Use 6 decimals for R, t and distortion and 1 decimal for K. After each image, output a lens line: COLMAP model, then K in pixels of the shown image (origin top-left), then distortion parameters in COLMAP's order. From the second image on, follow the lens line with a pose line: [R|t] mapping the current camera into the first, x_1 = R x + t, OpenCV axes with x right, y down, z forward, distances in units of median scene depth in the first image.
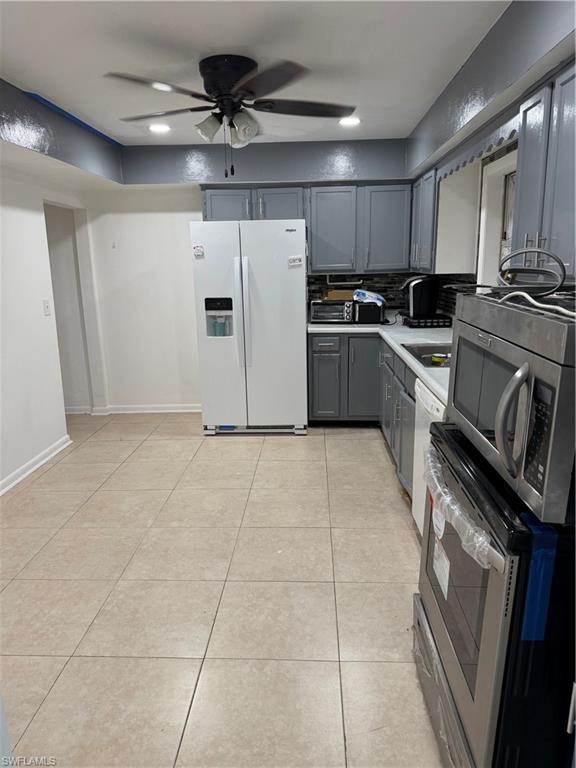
lens RADIAL K [[540.5, 0, 288.0], [0, 540.5, 384.0], [0, 0, 1]] dist [0.070396, -0.072694]
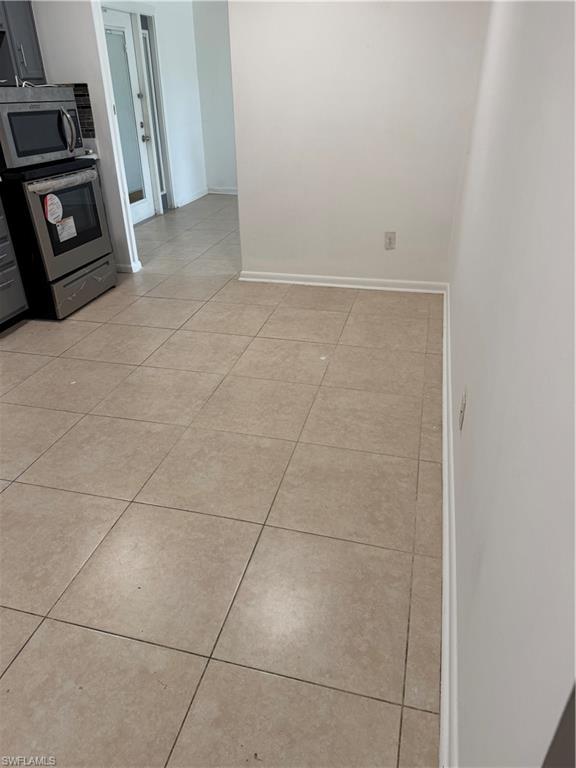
lens RADIAL K [[540.5, 0, 288.0], [0, 540.5, 384.0], [0, 0, 1]] dist [0.070396, -0.072694]
pose [[-0.978778, -0.072706, 0.191592, -0.581391], [0.074498, 0.744728, 0.663197, -0.322323], [-0.190903, 0.663396, -0.723506, 1.607869]]
